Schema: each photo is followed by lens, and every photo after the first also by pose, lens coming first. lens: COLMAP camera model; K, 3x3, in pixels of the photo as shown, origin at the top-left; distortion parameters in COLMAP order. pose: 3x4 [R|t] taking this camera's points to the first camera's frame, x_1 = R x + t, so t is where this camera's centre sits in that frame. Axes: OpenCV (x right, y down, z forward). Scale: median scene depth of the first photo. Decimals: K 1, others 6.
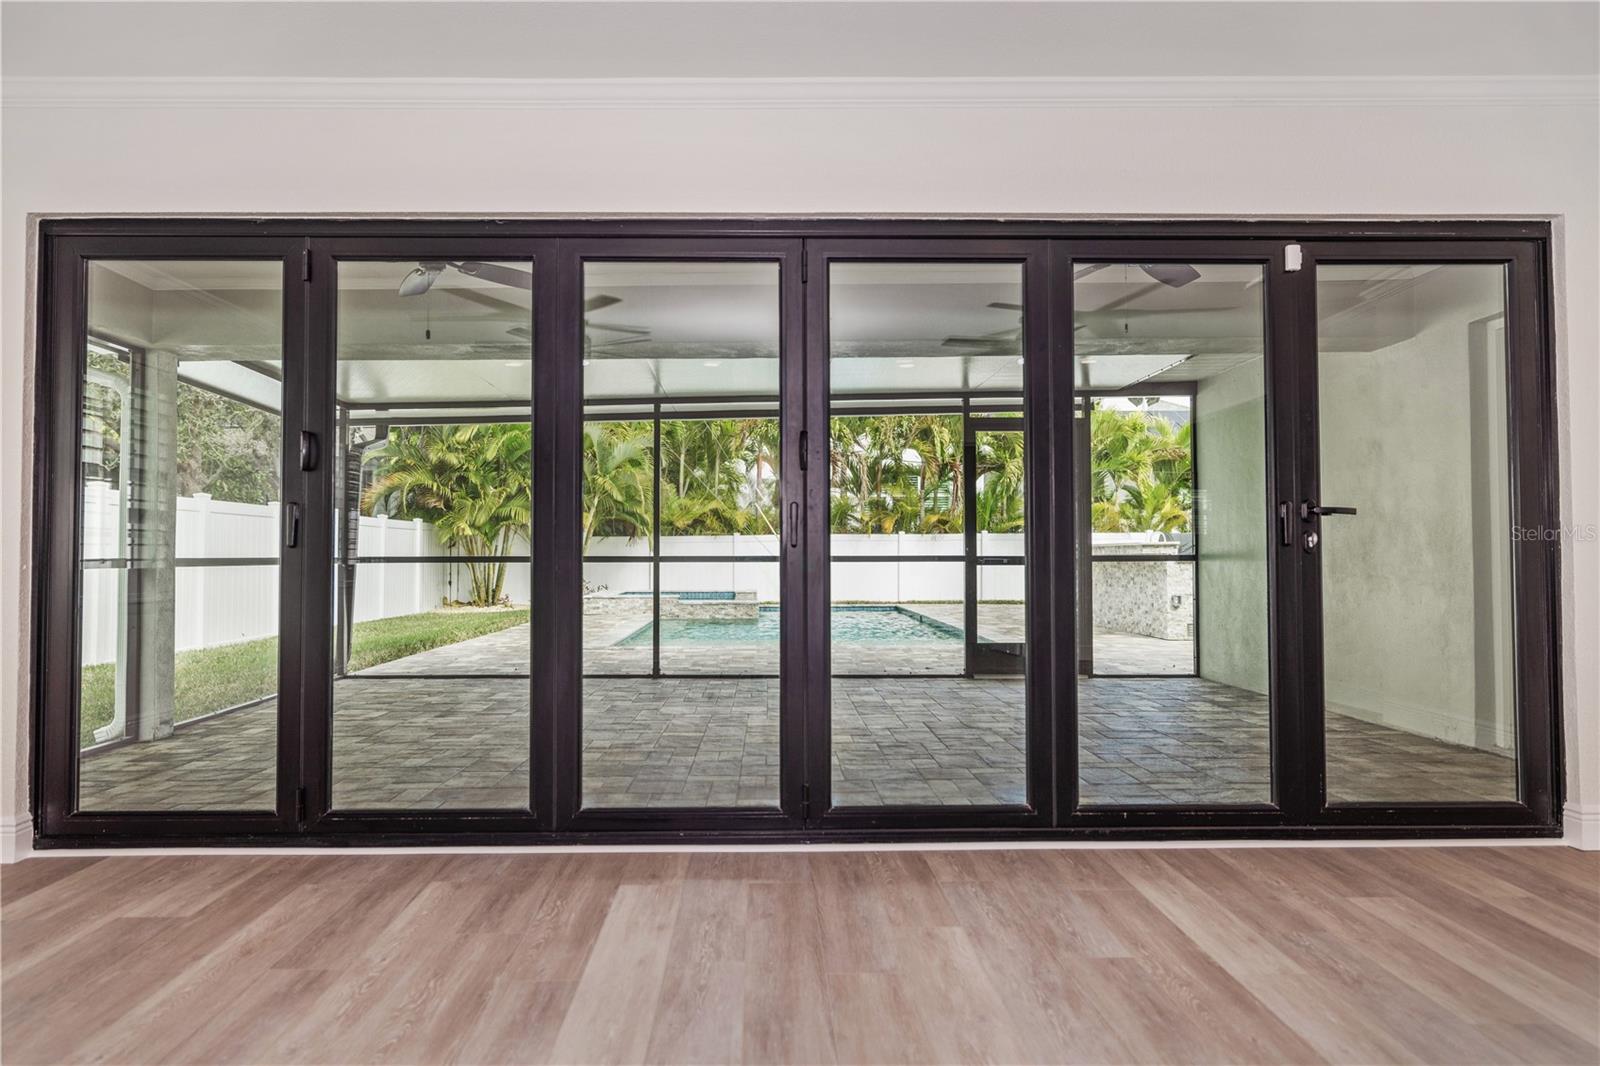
lens RADIAL K [[1027.9, 0, 786.4], [0, 1027.9, 531.0], [0, 0, 1]] dist [0.001966, 0.000531]
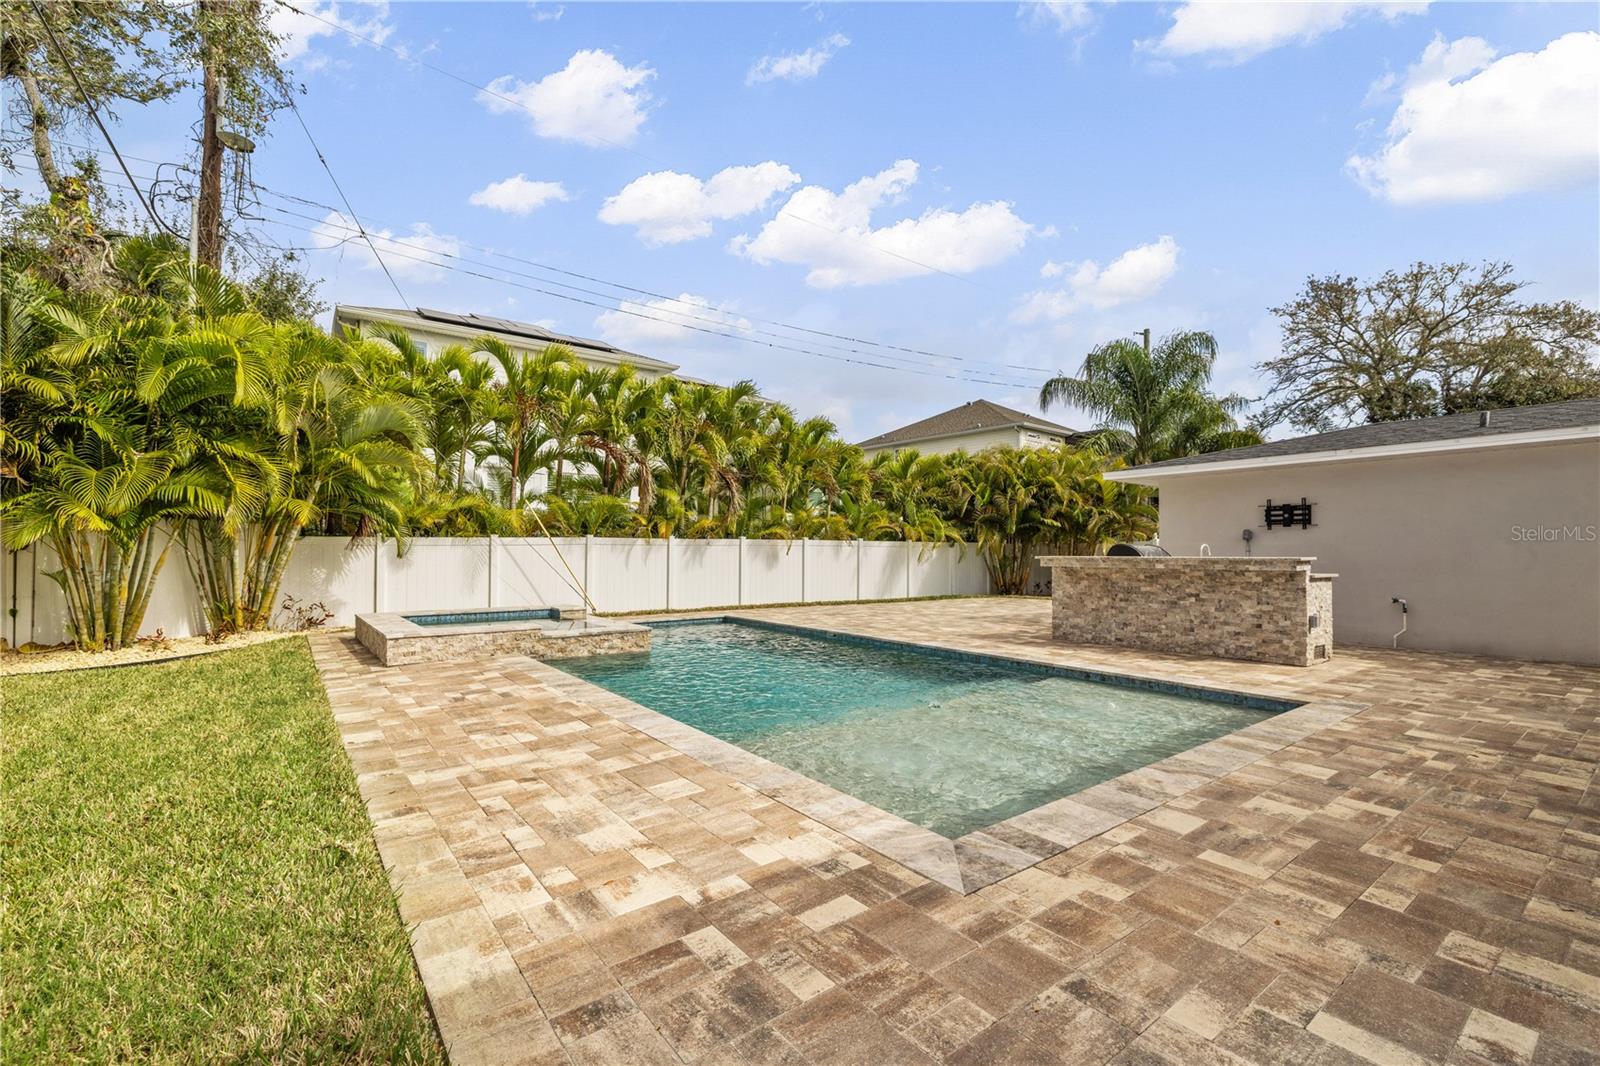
lens RADIAL K [[683.2, 0, 788.0], [0, 683.2, 546.7], [0, 0, 1]] dist [-0.000192, -0.000366]
pose [[0.816042, 0.007376, 0.577945, -0.212757], [-0.017605, 0.999772, 0.012099, 0.001230], [-0.577724, -0.020048, 0.815986, 0.478896]]
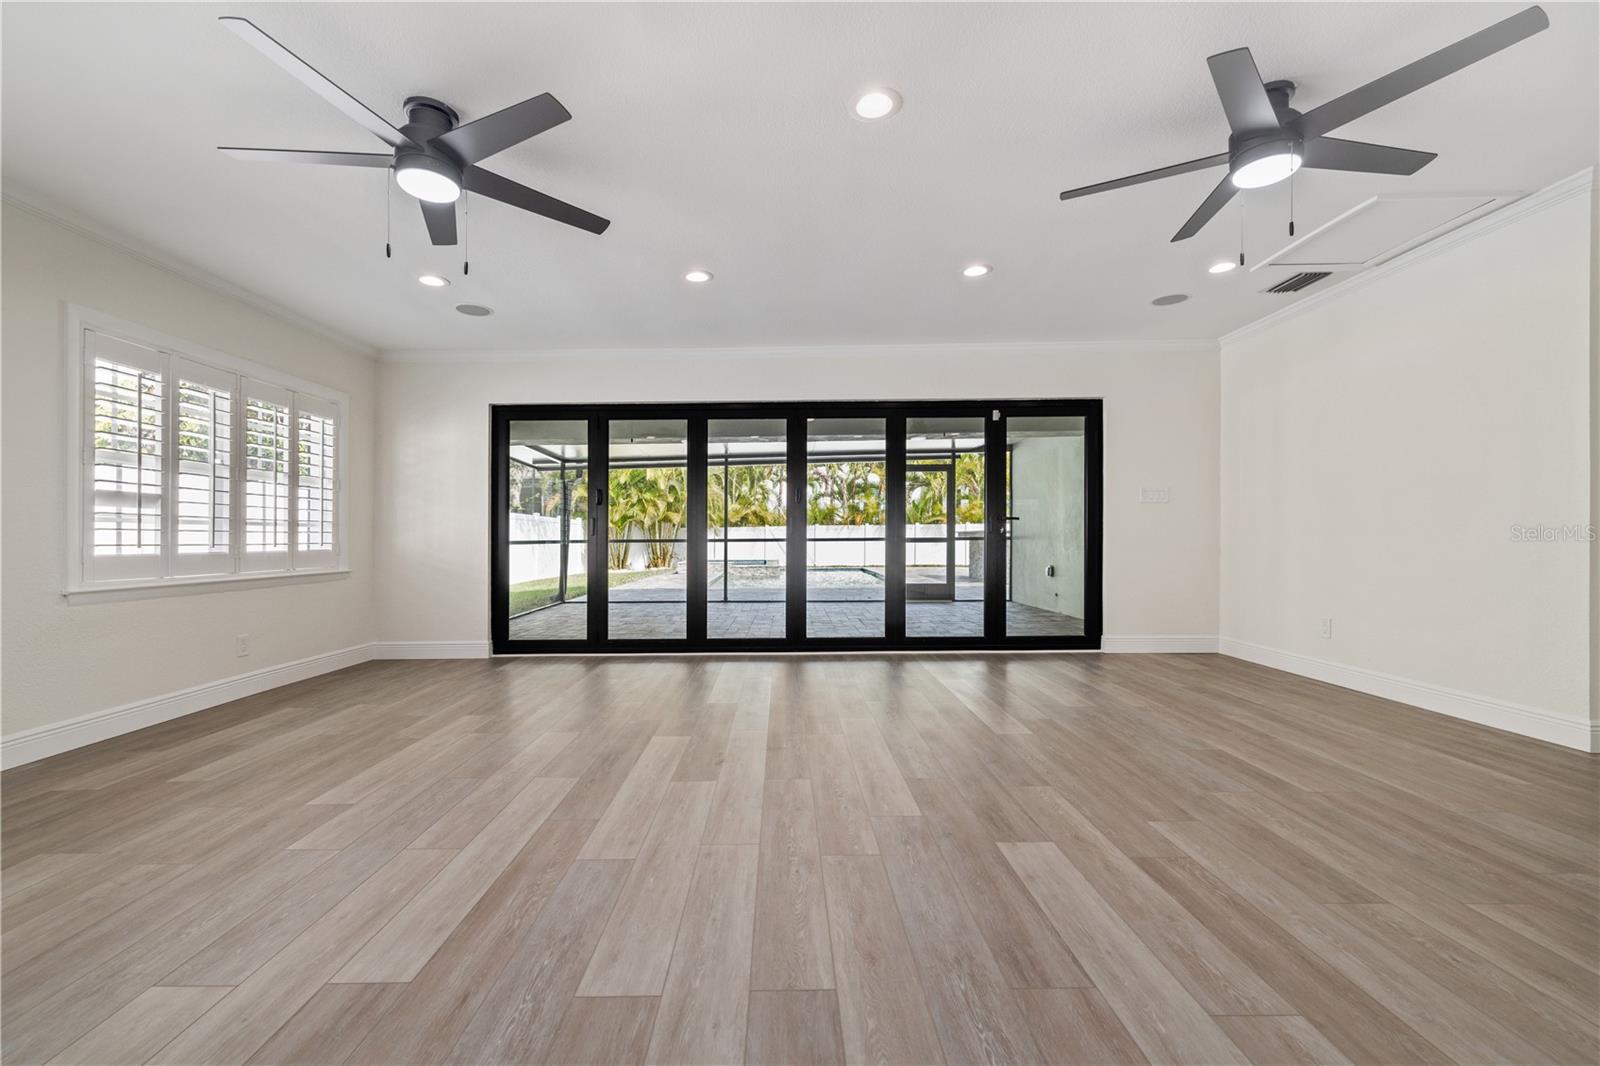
lens RADIAL K [[683.2, 0, 788.0], [0, 683.2, 546.7], [0, 0, 1]] dist [-0.000192, -0.000366]
pose [[0.999834, -0.003728, -0.017816, 0.005580], [0.004355, 0.999367, 0.035301, -0.002445], [0.017673, -0.035373, 0.999218, -0.121712]]
